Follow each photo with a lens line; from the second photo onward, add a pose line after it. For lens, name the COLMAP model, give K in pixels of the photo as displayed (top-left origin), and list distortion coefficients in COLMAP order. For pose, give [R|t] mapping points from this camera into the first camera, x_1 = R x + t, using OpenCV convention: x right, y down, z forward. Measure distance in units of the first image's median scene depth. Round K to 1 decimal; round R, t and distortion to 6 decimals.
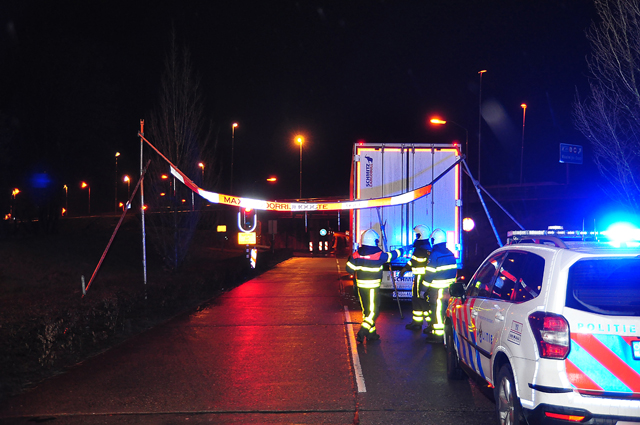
lens RADIAL K [[644.0, 0, 320.0], [0, 644.0, 212.5], [0, 0, 1]] dist [-0.012484, -0.000114]
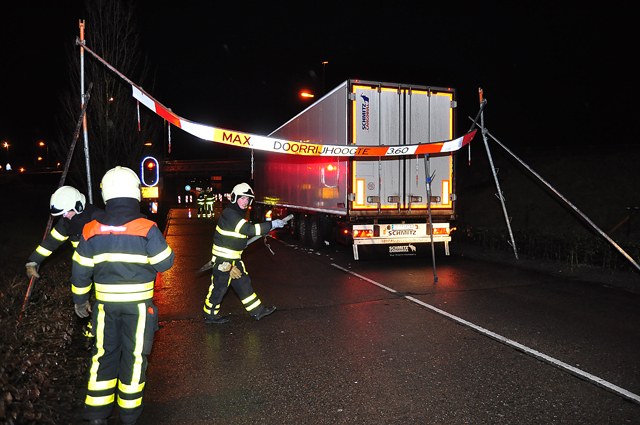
lens RADIAL K [[460.9, 0, 327.1], [0, 460.9, 213.3], [0, 0, 1]] dist [-0.125081, 0.096890]
pose [[0.944188, -0.023182, 0.328591, -0.182781], [-0.004823, 0.996441, 0.084157, 0.021466], [-0.329373, -0.081045, 0.940715, 0.416592]]
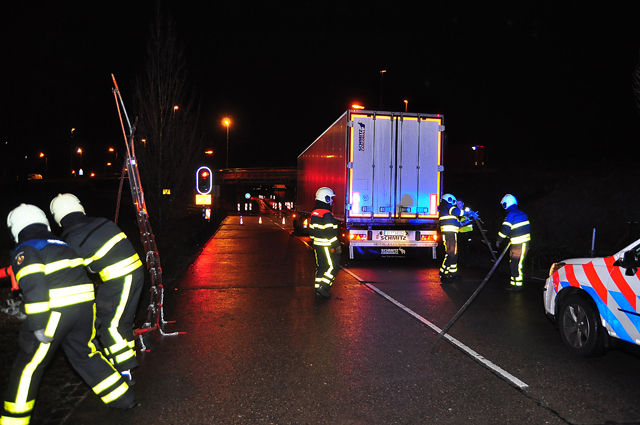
lens RADIAL K [[490.8, 0, 320.0], [0, 490.8, 212.5], [0, 0, 1]] dist [-0.073327, 0.004255]
pose [[0.984613, 0.006103, 0.174641, -0.132008], [-0.017024, 0.997986, 0.061105, 0.012879], [-0.173917, -0.063138, 0.982734, 0.209720]]
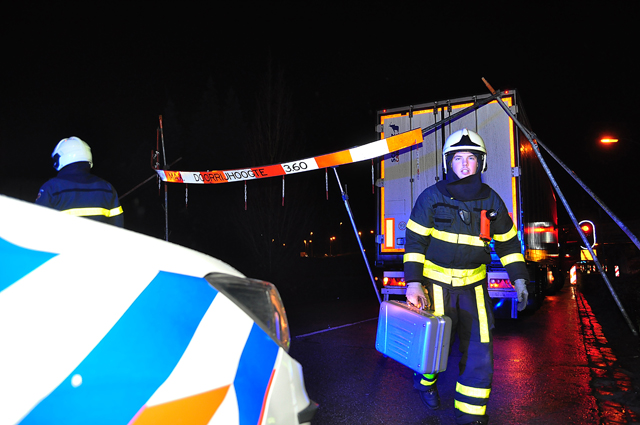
lens RADIAL K [[460.9, 0, 327.1], [0, 460.9, 213.3], [0, 0, 1]] dist [-0.125081, 0.096890]
pose [[0.890946, -0.052293, -0.451089, 0.249535], [0.014484, 0.996115, -0.086868, 0.068408], [0.453878, 0.070861, 0.888242, 0.476347]]
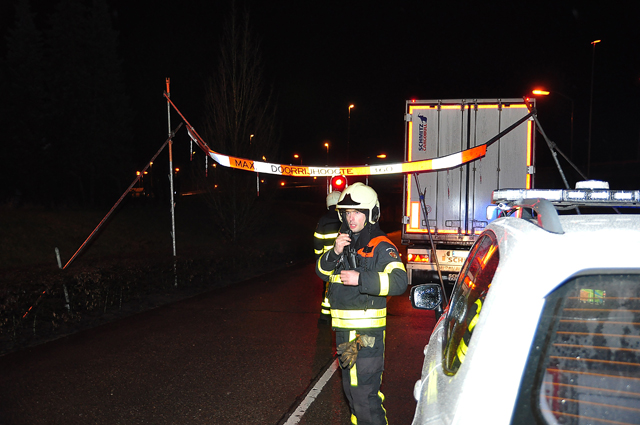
lens RADIAL K [[581.5, 0, 320.0], [0, 581.5, 212.5], [0, 0, 1]] dist [-0.046151, 0.002429]
pose [[0.978764, 0.014634, -0.204467, 0.102150], [-0.006319, 0.999128, 0.041261, 0.010883], [0.204893, -0.039093, 0.978003, 0.216059]]
